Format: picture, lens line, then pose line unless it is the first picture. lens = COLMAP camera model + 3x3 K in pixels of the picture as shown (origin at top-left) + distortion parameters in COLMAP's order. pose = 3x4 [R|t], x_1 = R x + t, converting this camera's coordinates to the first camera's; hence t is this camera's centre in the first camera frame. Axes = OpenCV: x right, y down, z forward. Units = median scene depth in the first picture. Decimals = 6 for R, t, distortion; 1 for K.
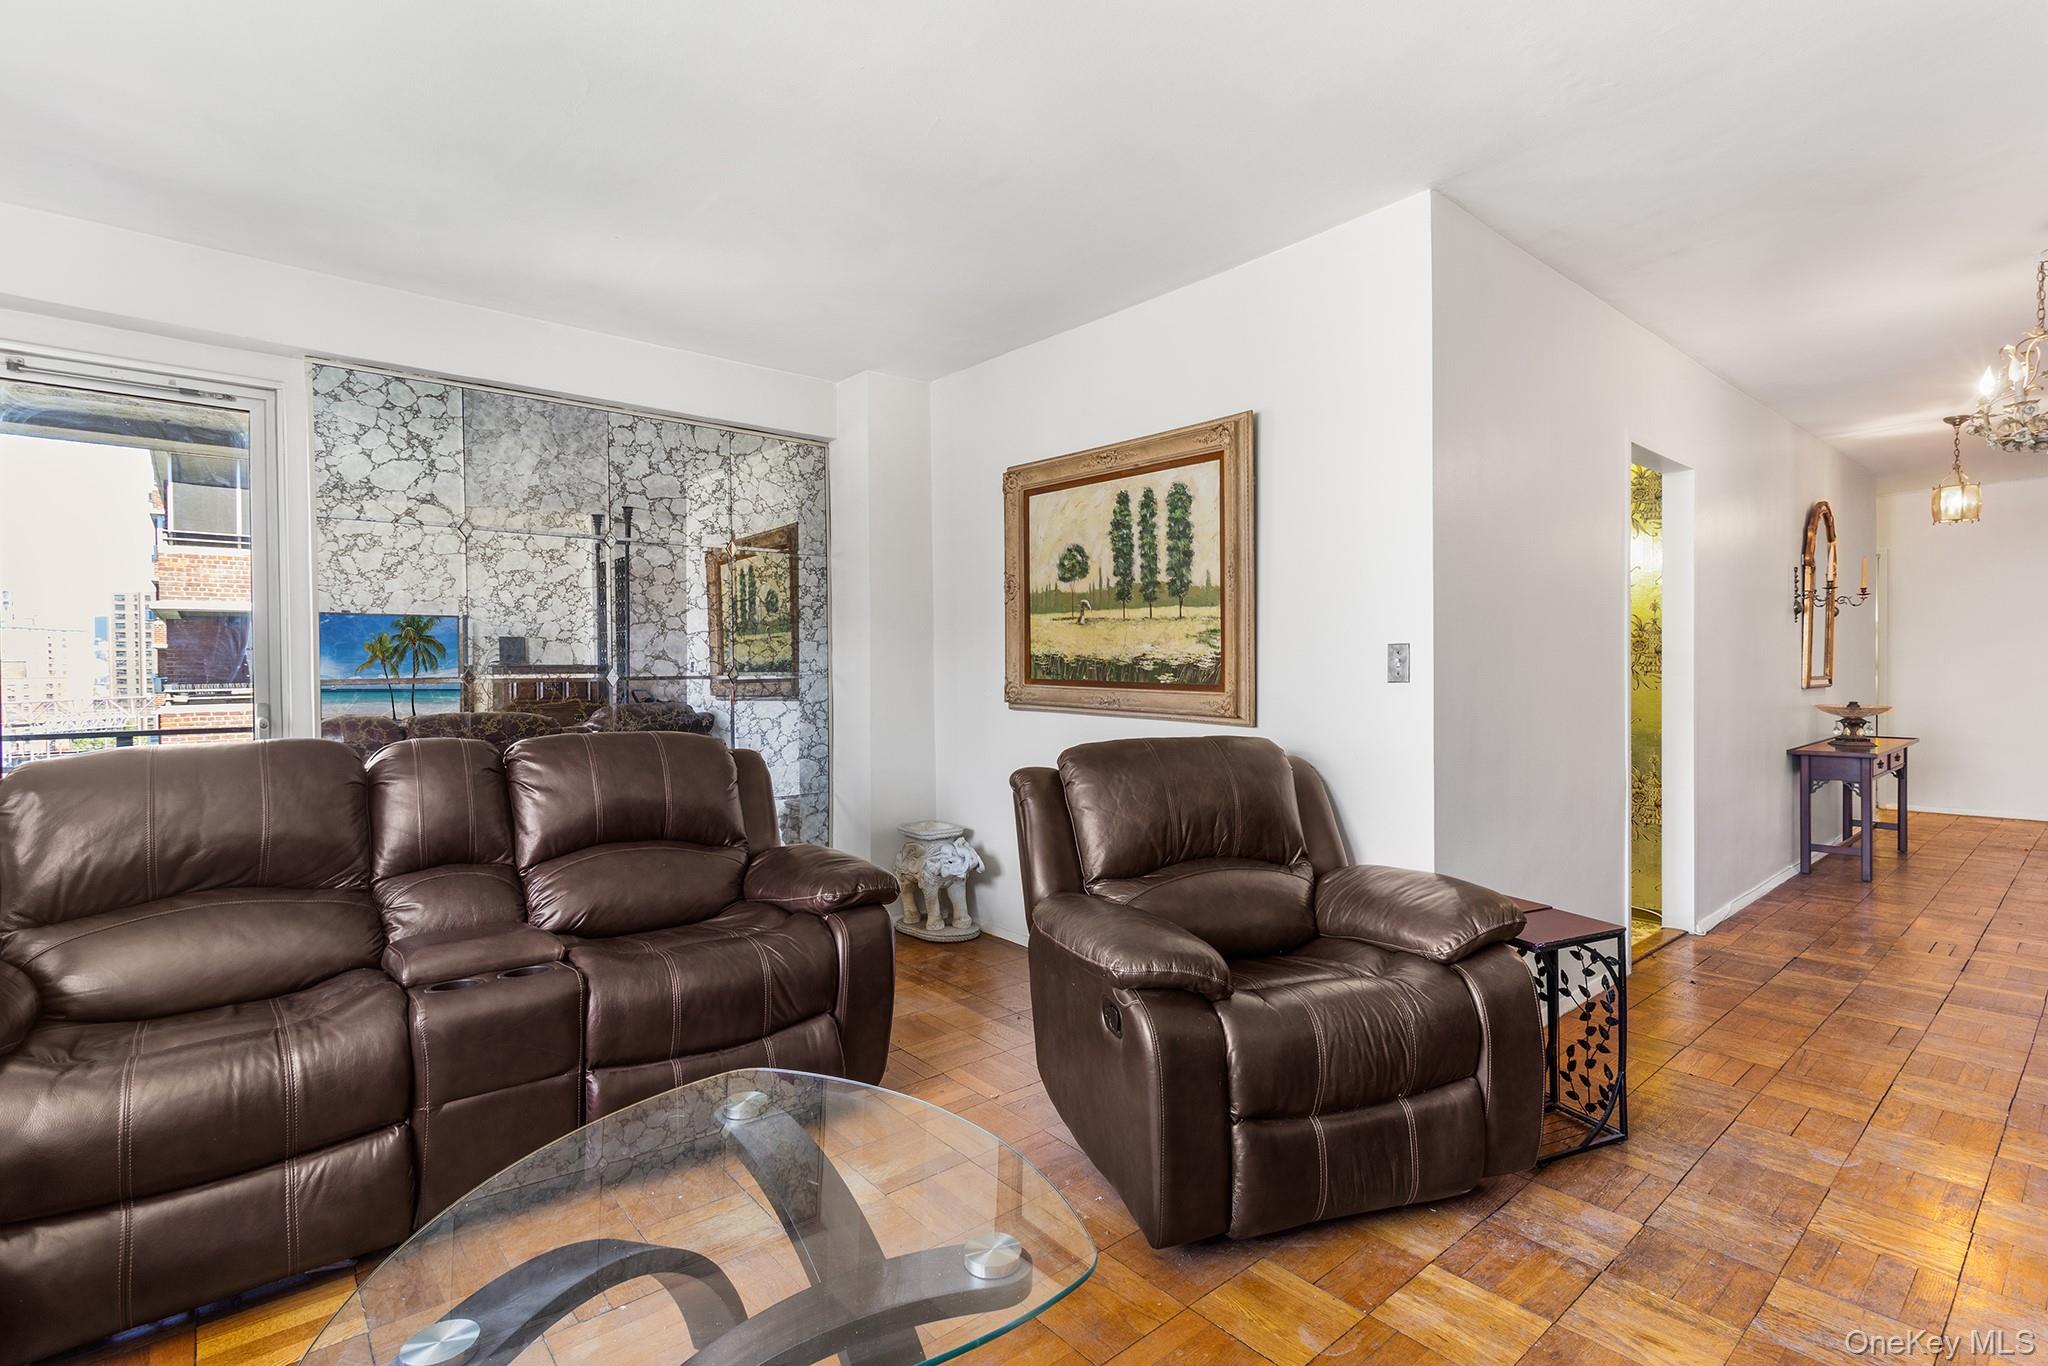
lens RADIAL K [[983.2, 0, 1005.1], [0, 983.2, 683.2], [0, 0, 1]] dist [-0.009677, -0.000557]
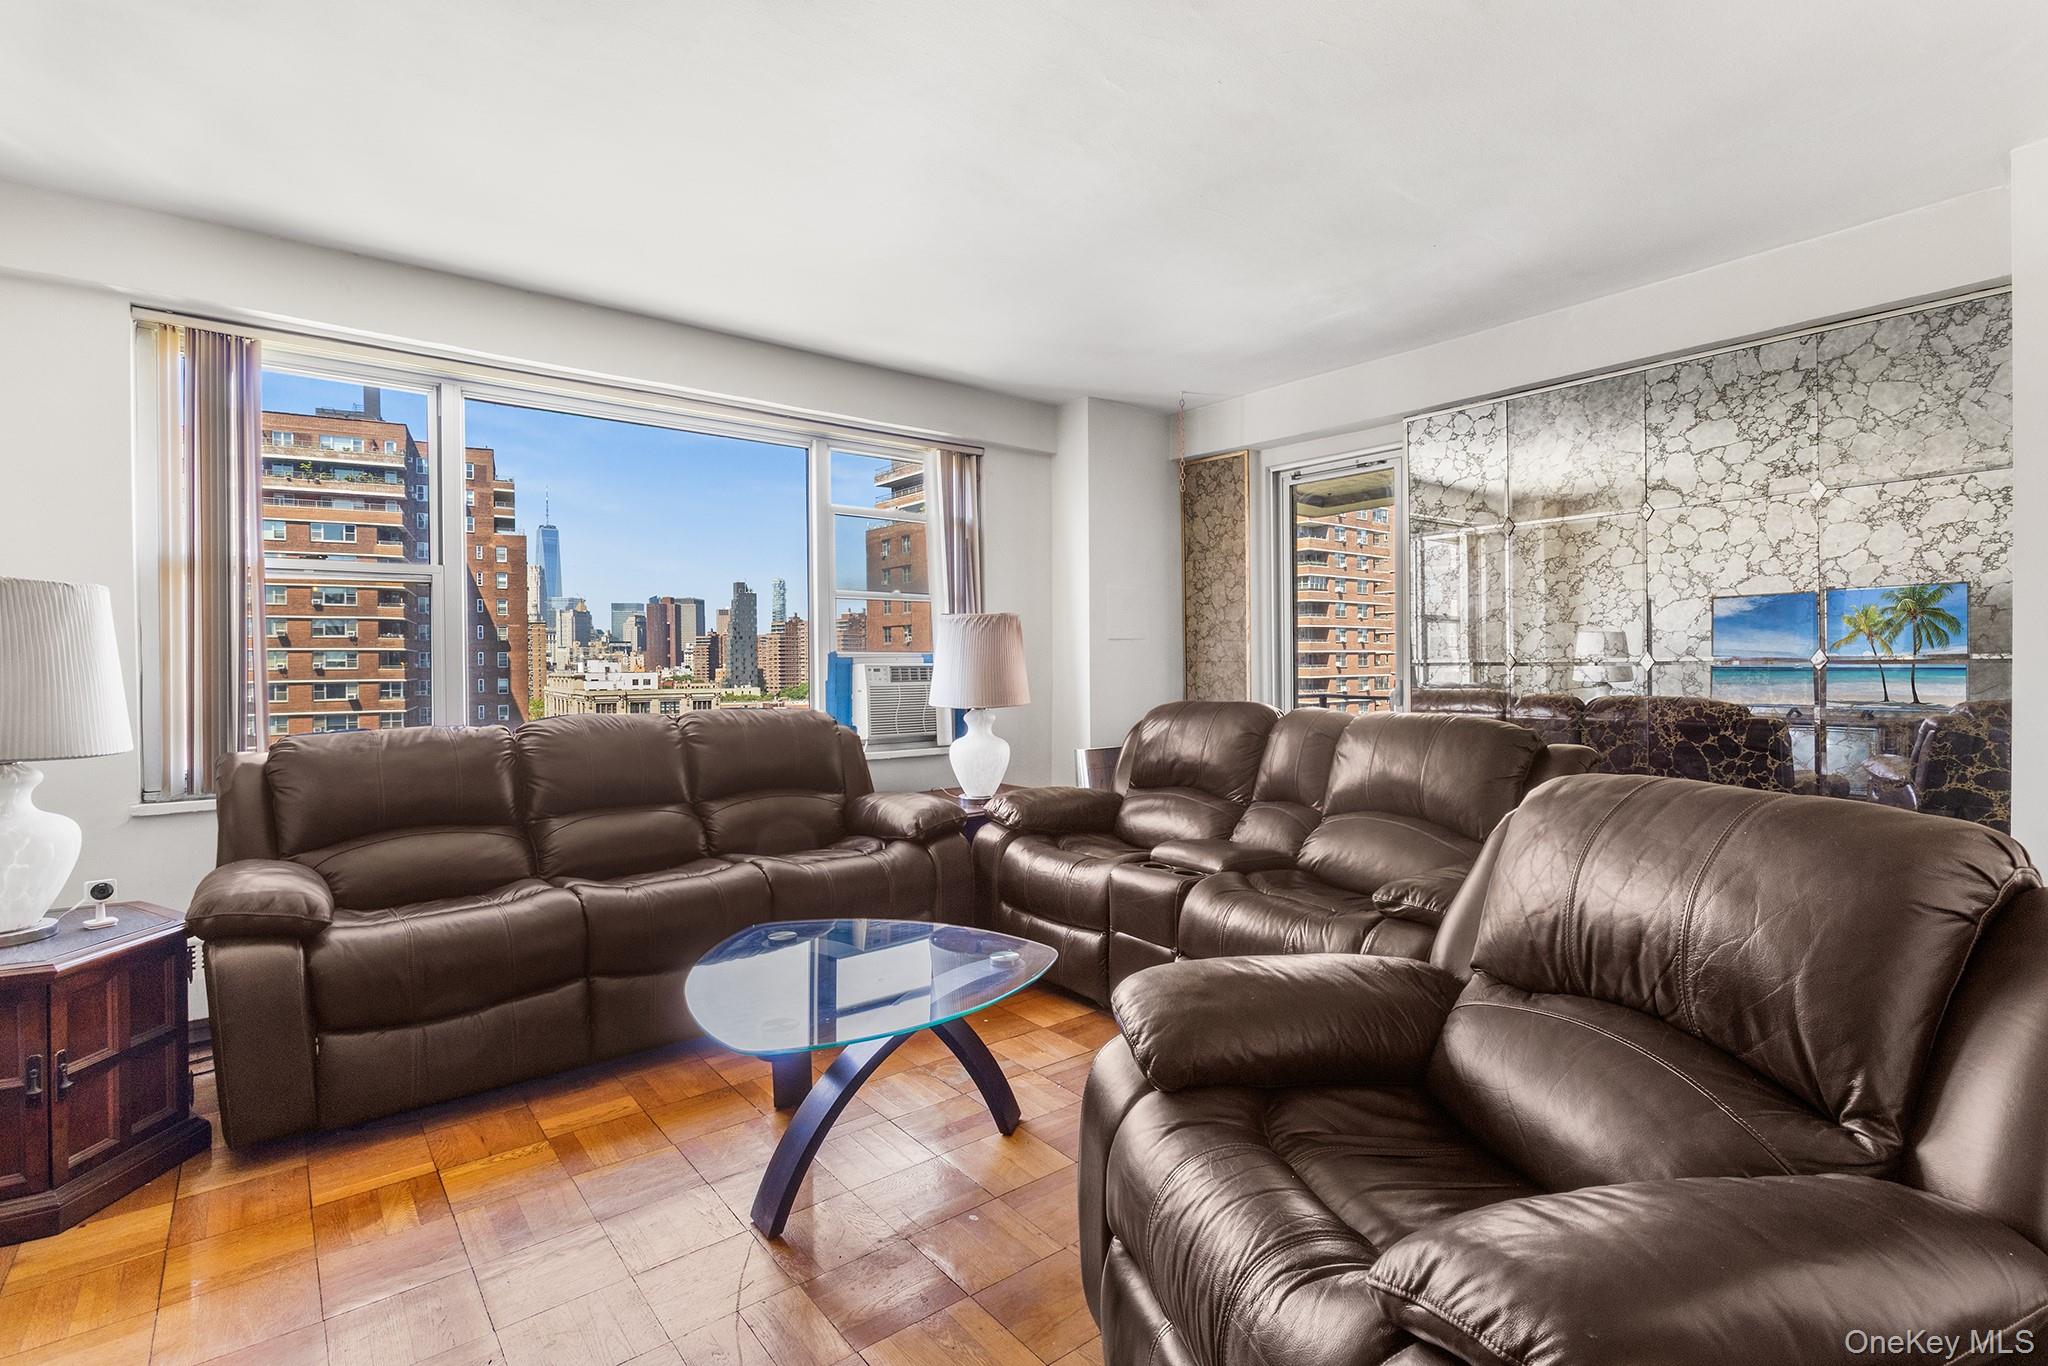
lens RADIAL K [[983.2, 0, 1098.8], [0, 983.2, 652.4], [0, 0, 1]] dist [-0.009677, -0.000557]
pose [[-0.014676, 0.000664, -0.999892, 0.501070], [0.000606, 1.000000, 0.000655, -0.015140], [0.999892, -0.000597, -0.014677, 0.491567]]
